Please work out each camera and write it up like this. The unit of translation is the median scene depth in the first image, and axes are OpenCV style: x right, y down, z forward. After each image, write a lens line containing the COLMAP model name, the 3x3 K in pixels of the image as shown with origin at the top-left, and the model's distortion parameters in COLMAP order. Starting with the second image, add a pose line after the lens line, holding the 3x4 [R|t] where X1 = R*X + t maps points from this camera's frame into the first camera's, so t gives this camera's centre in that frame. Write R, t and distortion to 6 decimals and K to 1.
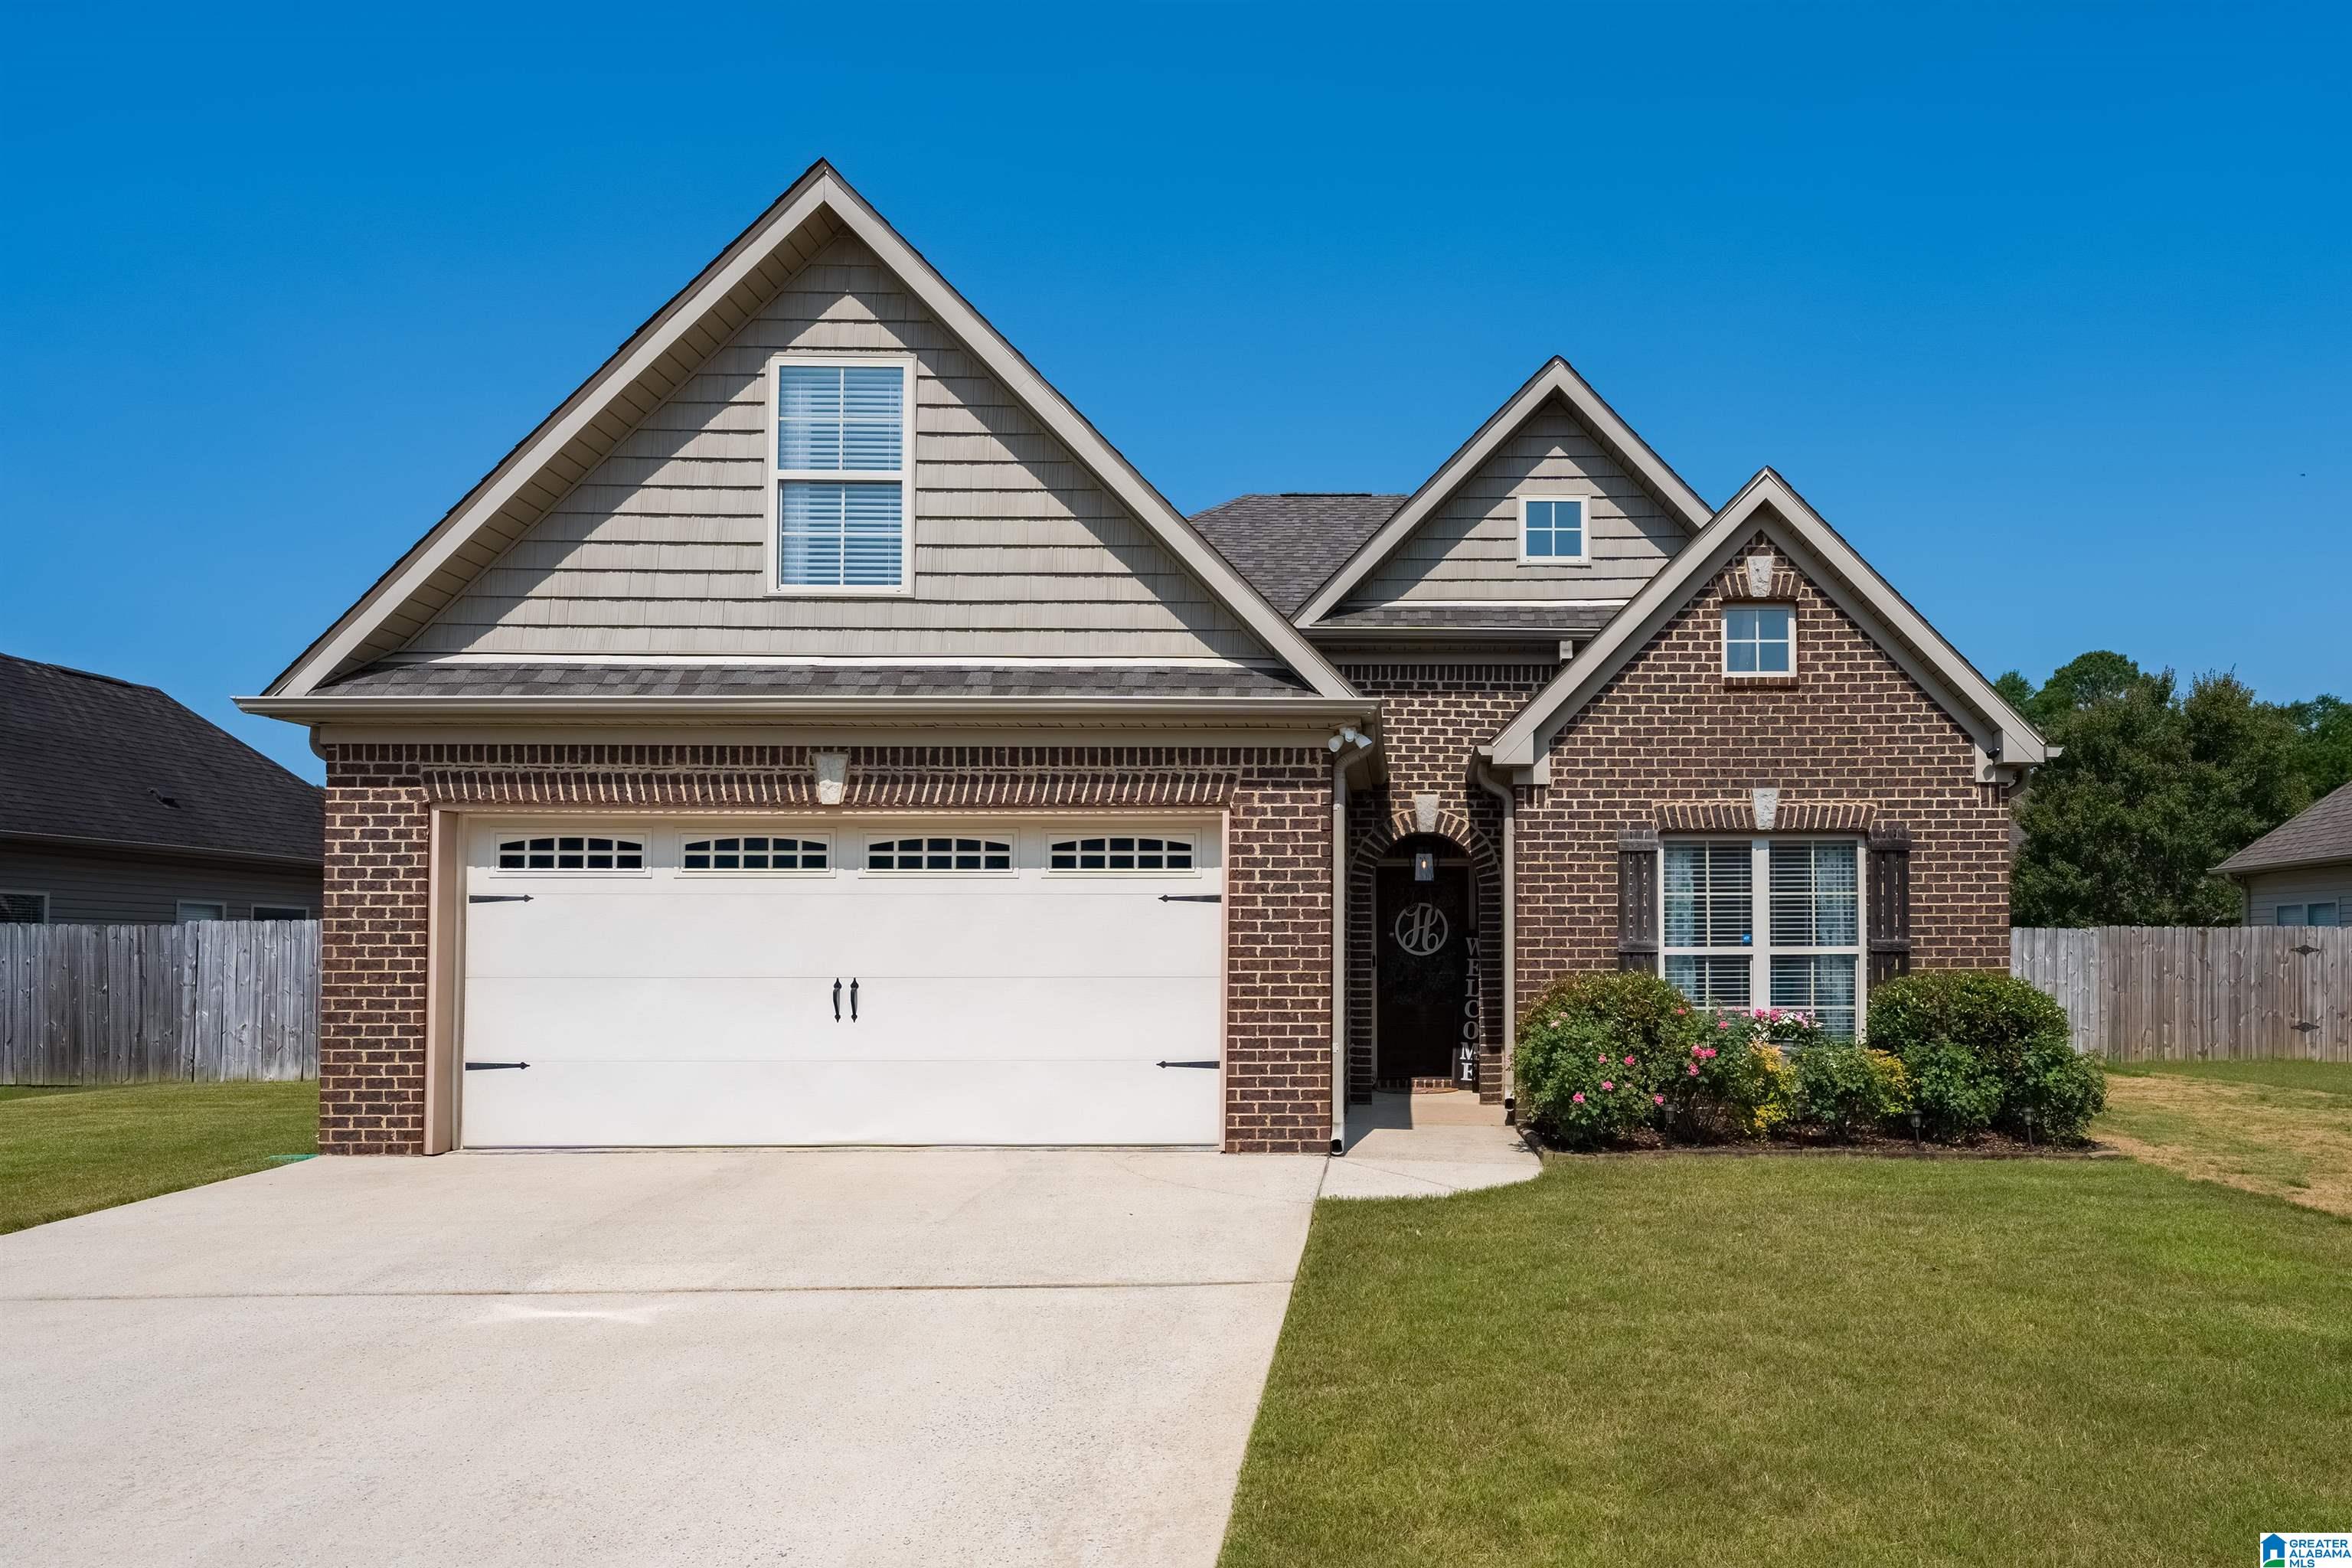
lens RADIAL K [[1367.3, 0, 1432.7], [0, 1367.3, 948.6], [0, 0, 1]] dist [0.015475, 0.000002]
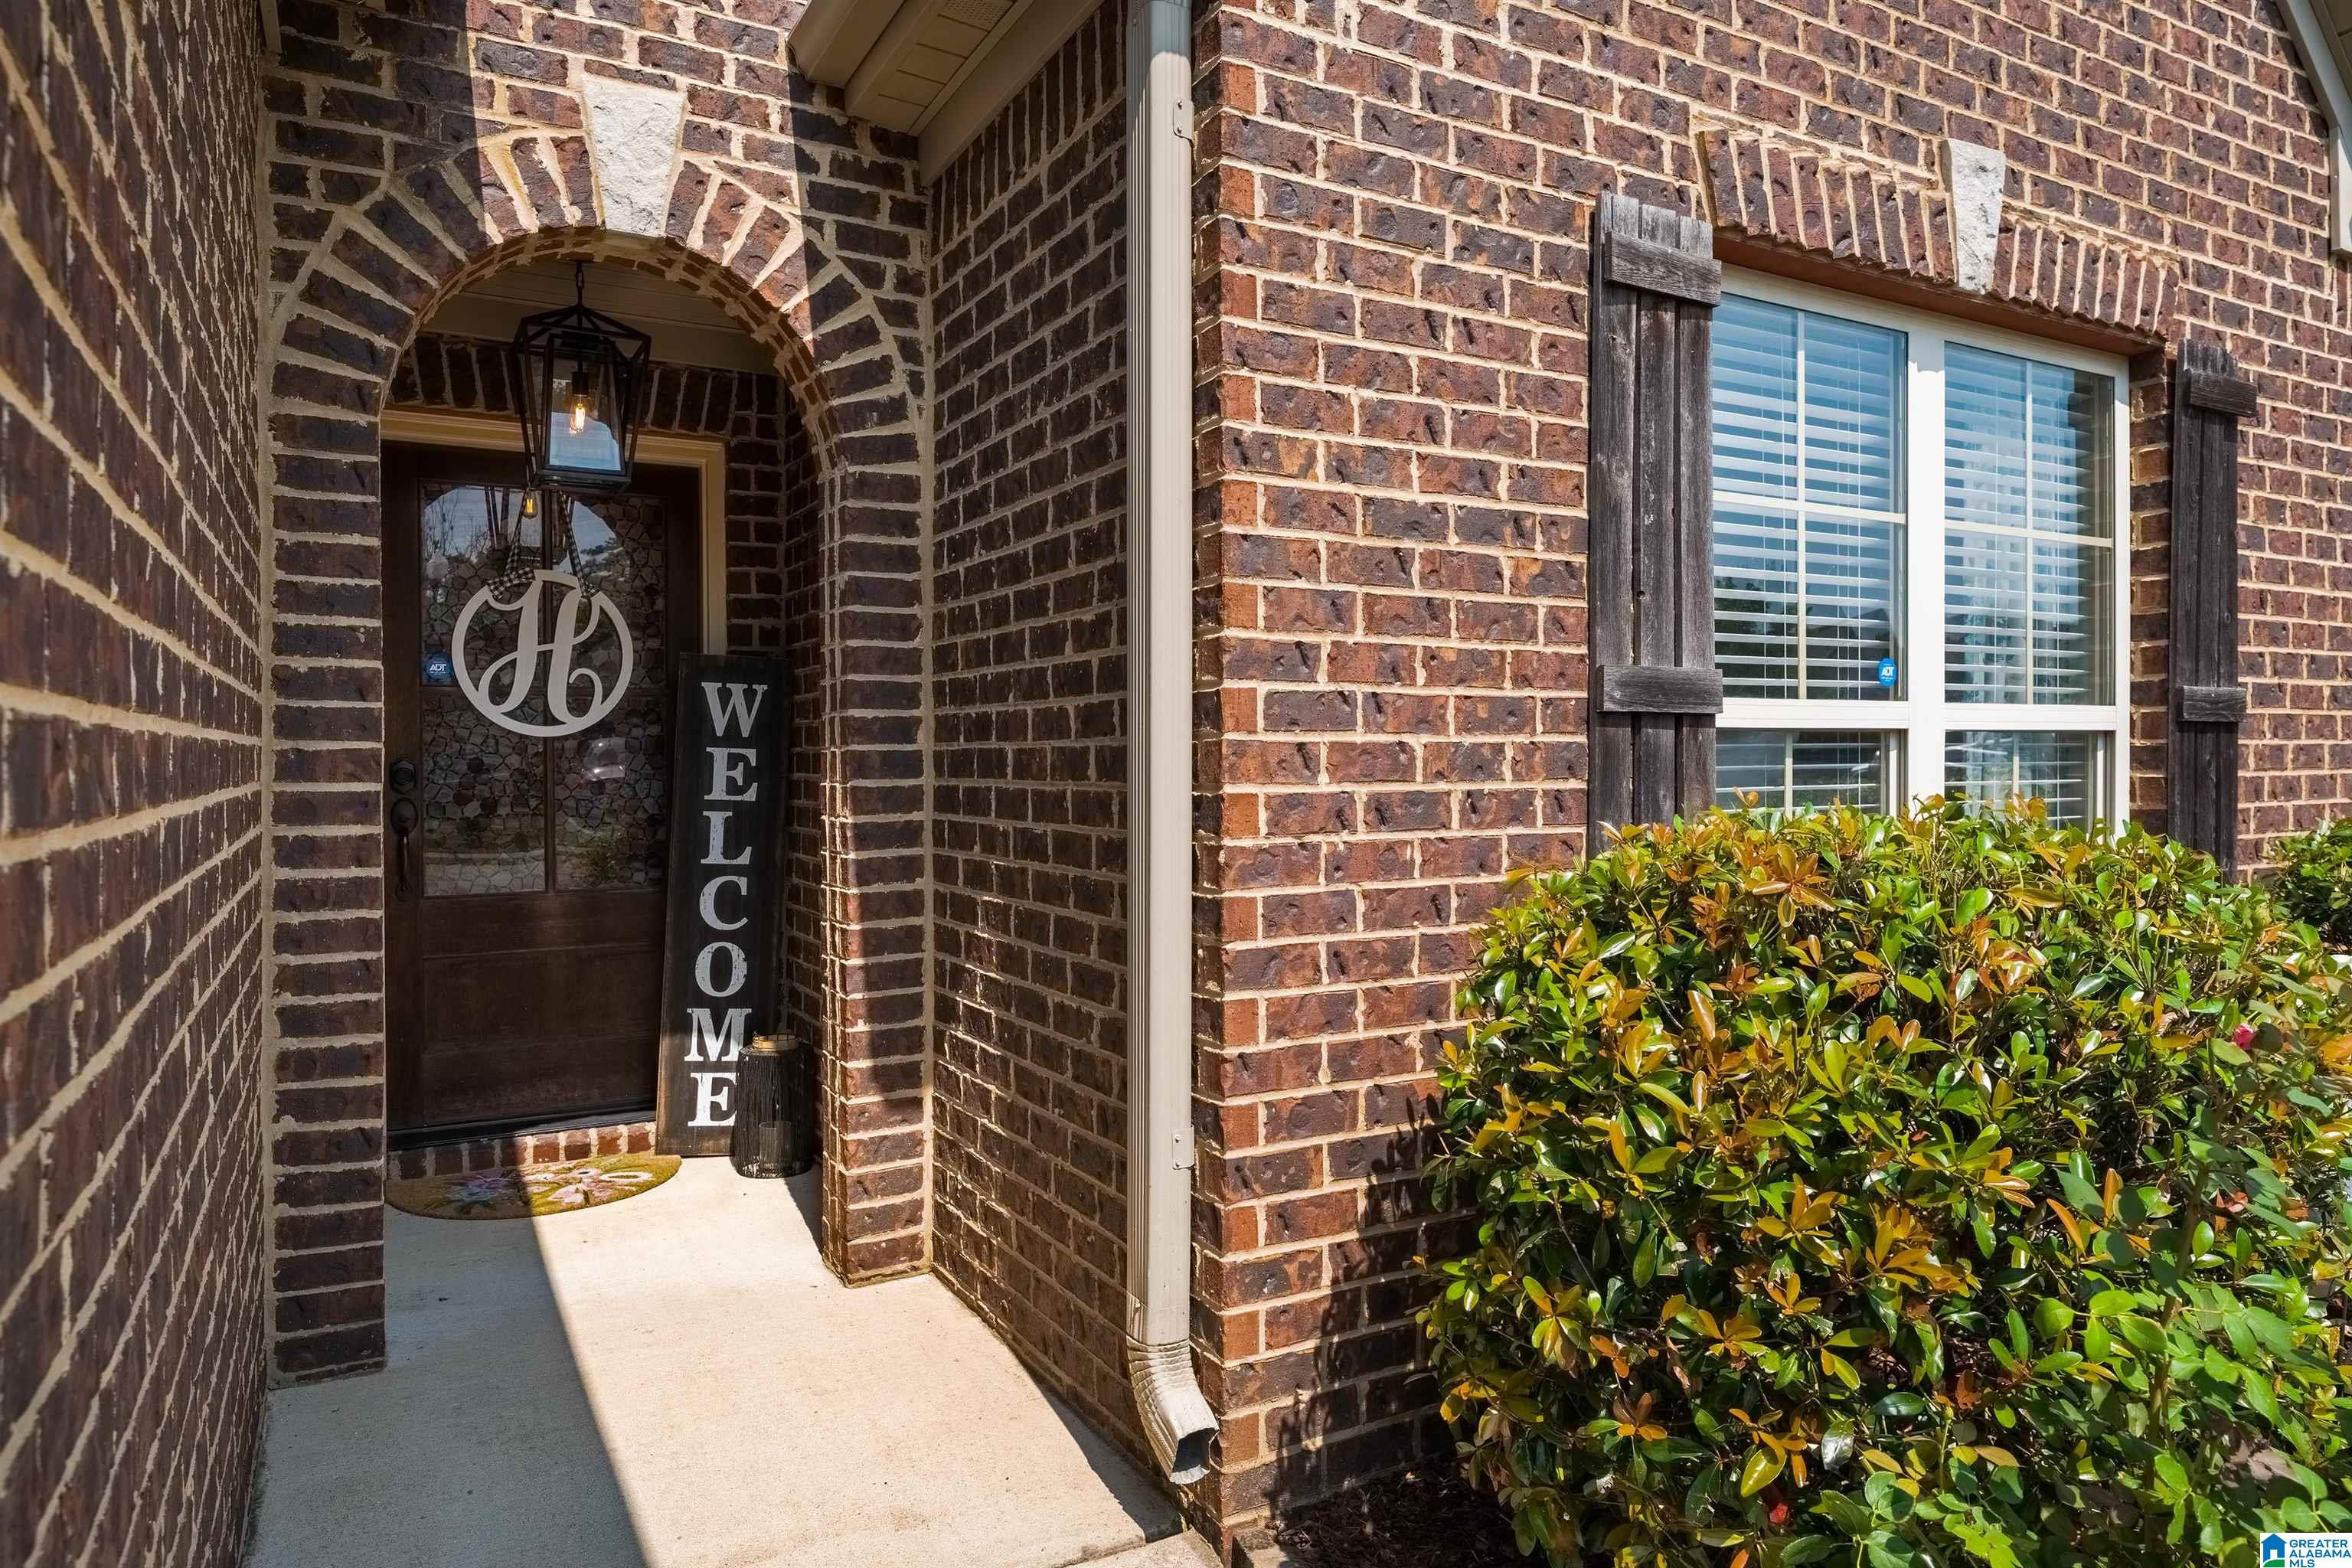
lens RADIAL K [[1449.4, 0, 1176.0], [0, 1449.4, 784.0], [0, 0, 1]] dist [0.002292, 0.000805]
pose [[0.881659, -0.007579, 0.471826, -0.048105], [-0.003504, 0.999738, 0.022607, 0.009876], [-0.471874, -0.021584, 0.881402, 0.809804]]
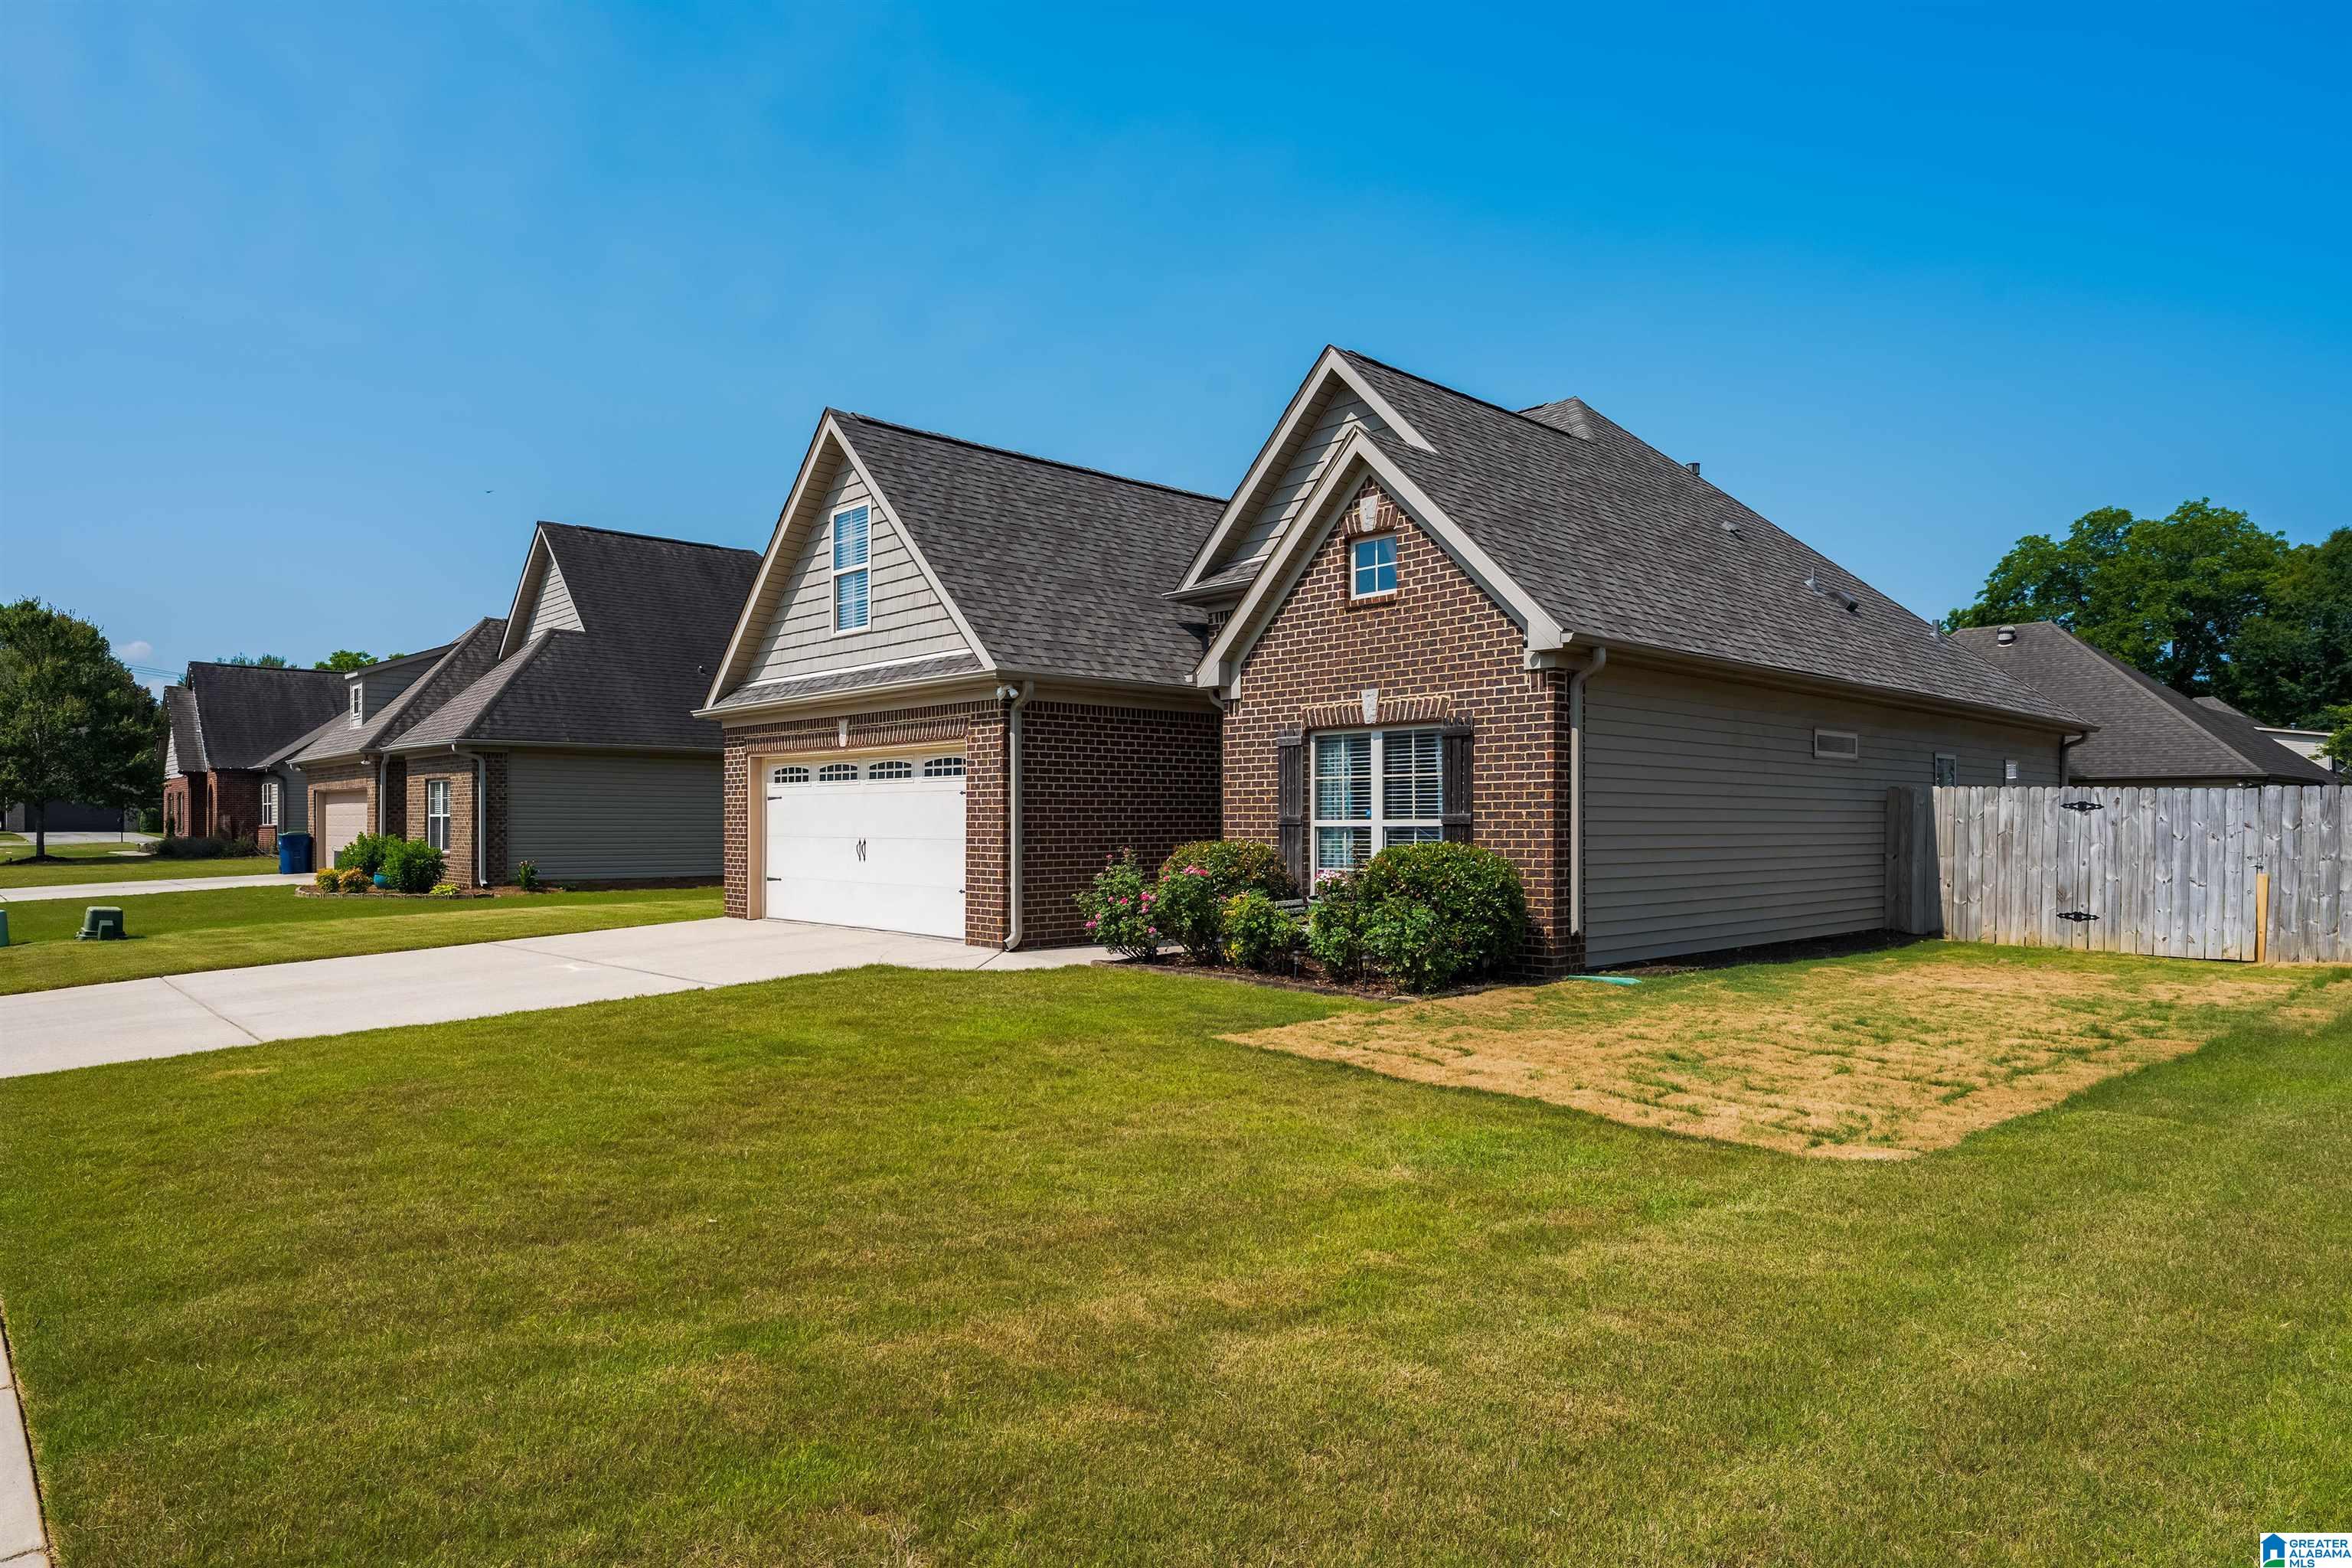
lens RADIAL K [[1325.9, 0, 1166.0], [0, 1325.9, 831.3], [0, 0, 1]] dist [0.046584, 0.000355]
pose [[0.678724, 0.007245, -0.734358, 0.986575], [0.009941, 0.999769, 0.019052, -0.015576], [0.734326, -0.020231, 0.678495, 0.065552]]
